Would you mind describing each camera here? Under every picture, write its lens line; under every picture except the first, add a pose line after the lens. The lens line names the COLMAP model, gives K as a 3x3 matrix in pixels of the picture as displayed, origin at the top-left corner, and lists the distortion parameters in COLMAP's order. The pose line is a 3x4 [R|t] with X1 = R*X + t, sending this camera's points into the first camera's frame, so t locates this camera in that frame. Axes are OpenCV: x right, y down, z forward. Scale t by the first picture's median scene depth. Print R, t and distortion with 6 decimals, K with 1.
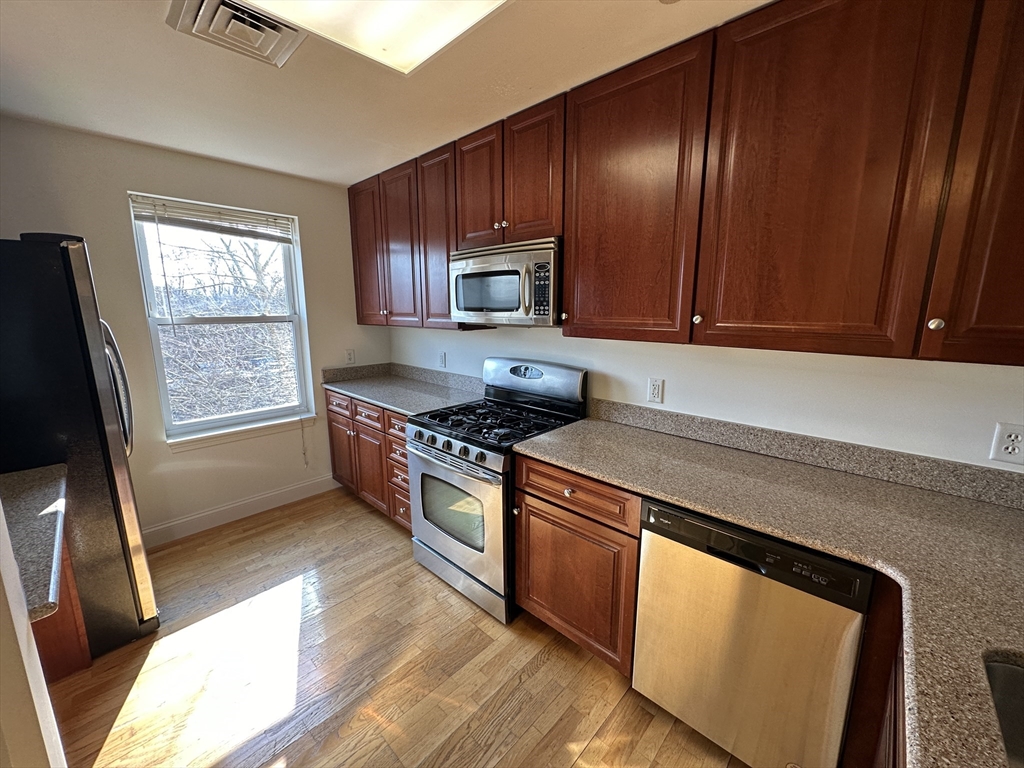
lens RADIAL K [[409.5, 0, 512.0], [0, 409.5, 384.0], [0, 0, 1]] dist [0.002359, 0.000173]
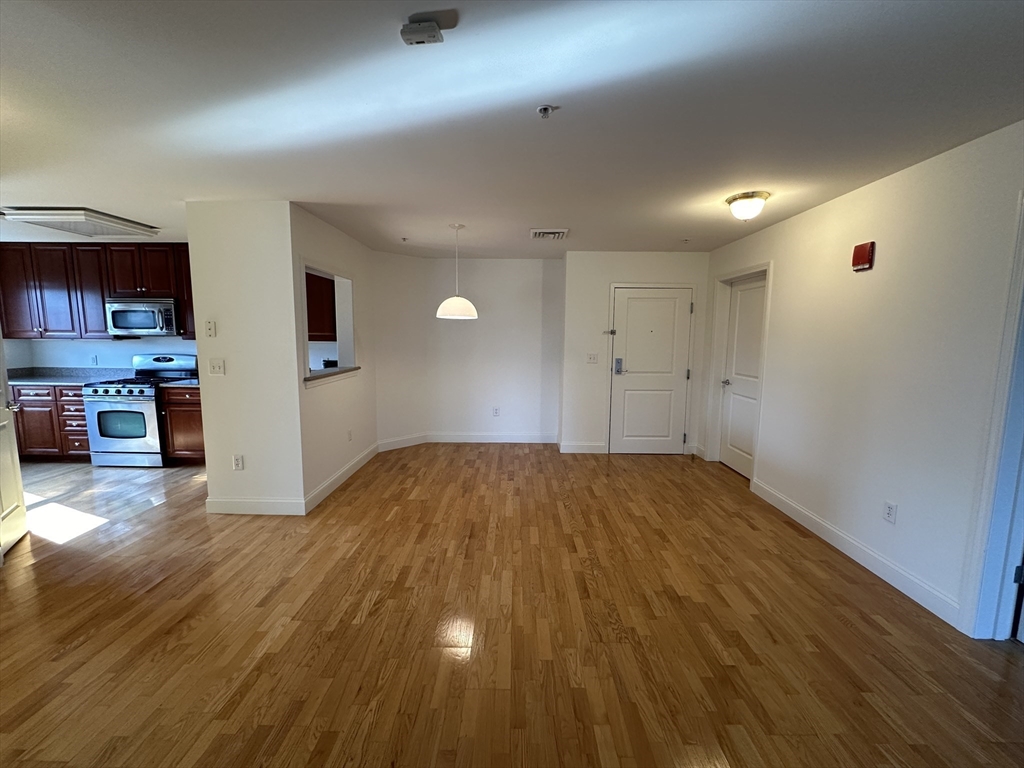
lens RADIAL K [[414.5, 0, 512.0], [0, 414.5, 384.0], [0, 0, 1]] dist [0.000061, -0.000100]
pose [[0.740238, -0.072956, 0.668375, -0.069683], [0.114222, 0.993291, -0.018080, 0.330299], [-0.662571, 0.089727, 0.743605, -1.675852]]
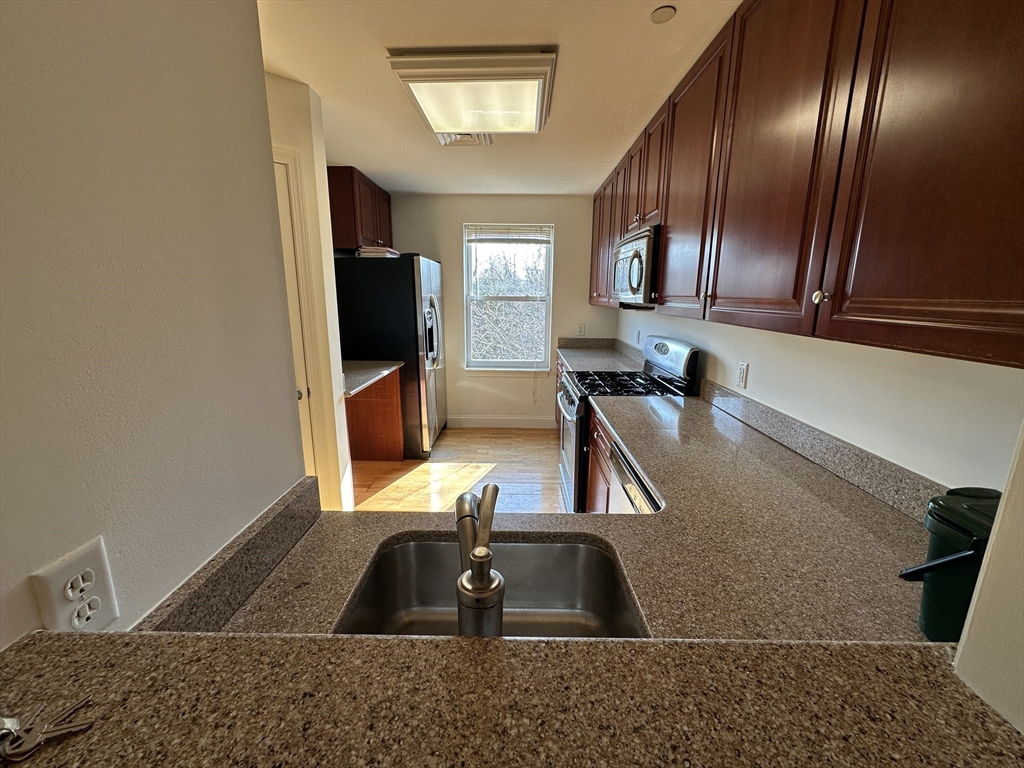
lens RADIAL K [[409.5, 0, 512.0], [0, 409.5, 384.0], [0, 0, 1]] dist [0.002359, 0.000173]
pose [[0.677503, 0.164533, -0.716881, 0.586484], [-0.146158, 0.985338, 0.088018, 0.027040], [0.720852, 0.045146, 0.691617, -0.042890]]
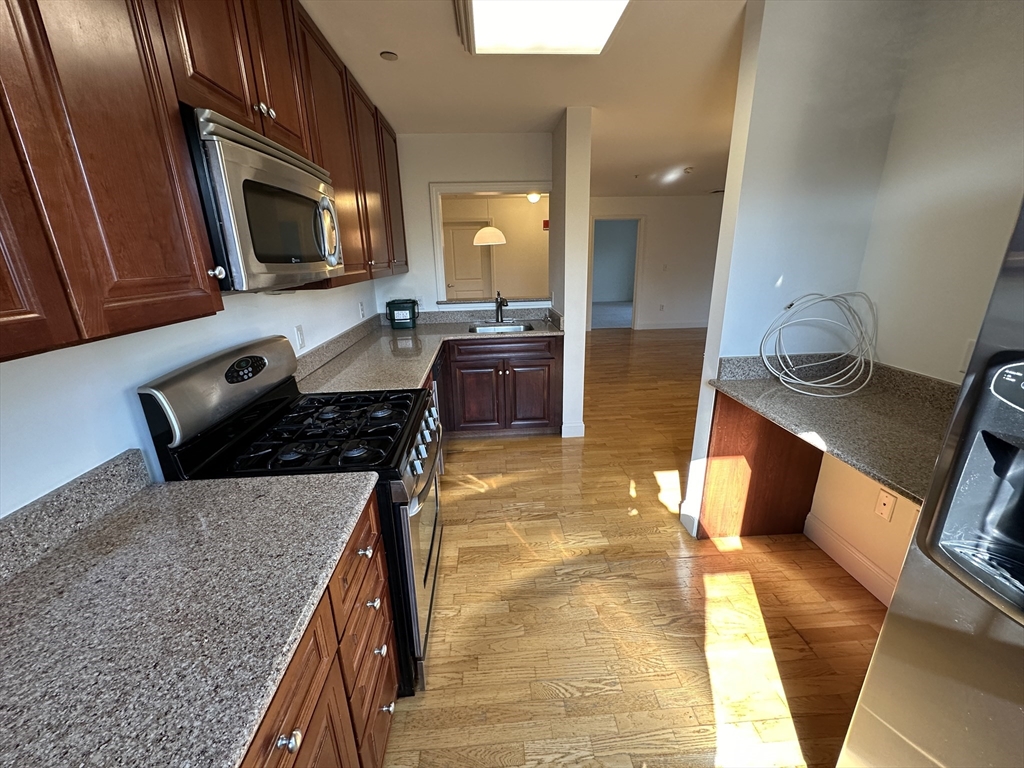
lens RADIAL K [[409.5, 0, 512.0], [0, 409.5, 384.0], [0, 0, 1]] dist [0.002359, 0.000173]
pose [[-0.735759, -0.185431, 0.651364, -0.672970], [0.147055, 0.895096, 0.420925, -0.211869], [-0.661085, 0.405486, -0.631306, 1.181366]]
